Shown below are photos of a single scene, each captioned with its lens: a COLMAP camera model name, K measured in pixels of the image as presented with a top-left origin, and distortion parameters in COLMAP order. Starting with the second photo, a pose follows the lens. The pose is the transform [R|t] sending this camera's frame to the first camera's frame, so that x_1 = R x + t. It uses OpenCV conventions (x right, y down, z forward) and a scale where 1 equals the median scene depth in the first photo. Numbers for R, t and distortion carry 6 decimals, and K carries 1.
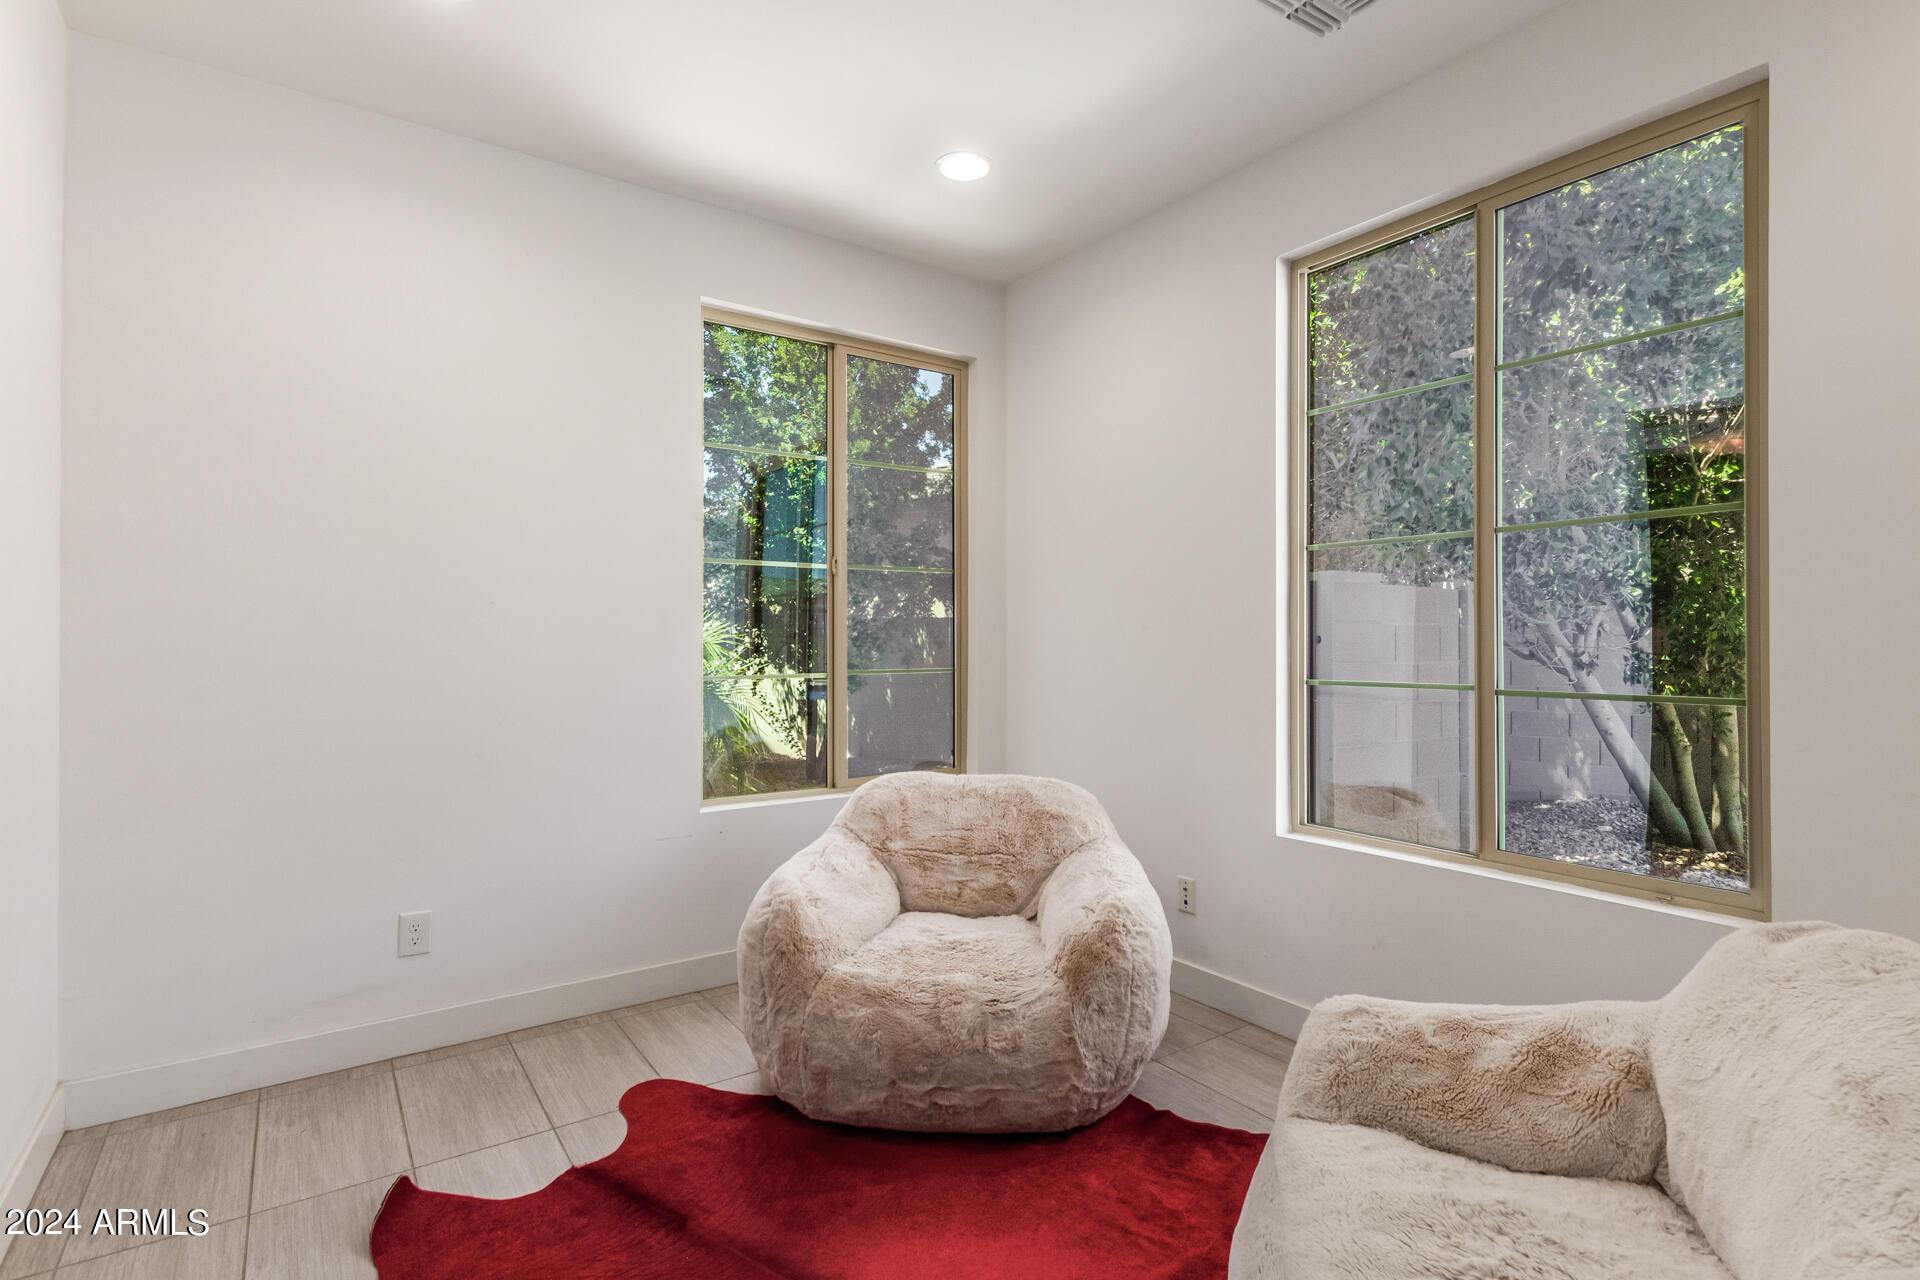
lens RADIAL K [[882.4, 0, 960.9], [0, 882.4, 641.6], [0, 0, 1]] dist [0.003380, -0.000998]
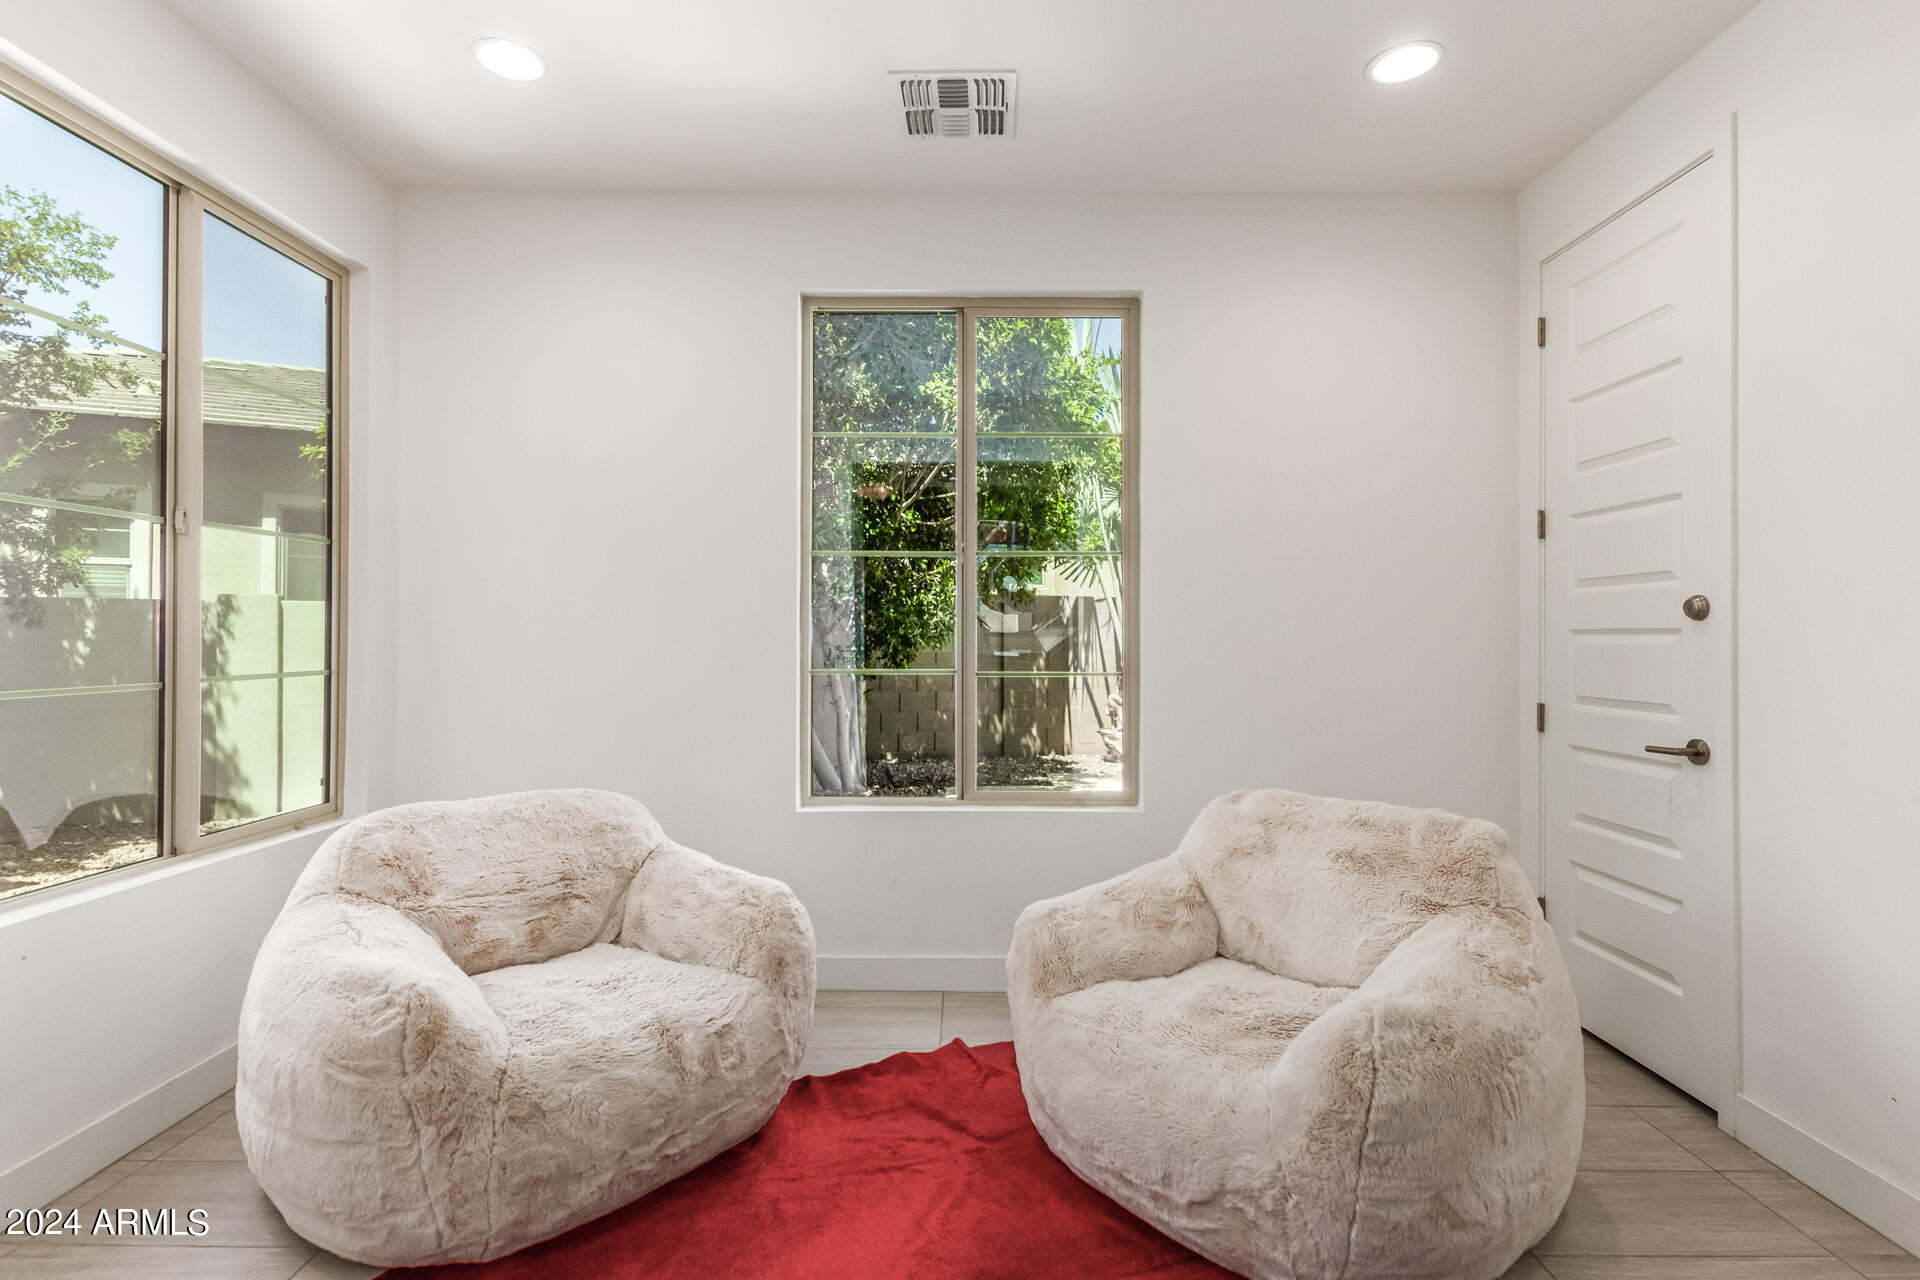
lens RADIAL K [[882.4, 0, 955.2], [0, 882.4, 638.5], [0, 0, 1]] dist [0.003380, -0.000998]
pose [[0.610499, 0.001177, 0.792016, -0.542271], [-0.003486, 0.999993, 0.001201, 0.001153], [-0.792009, -0.003494, 0.610499, 0.225583]]
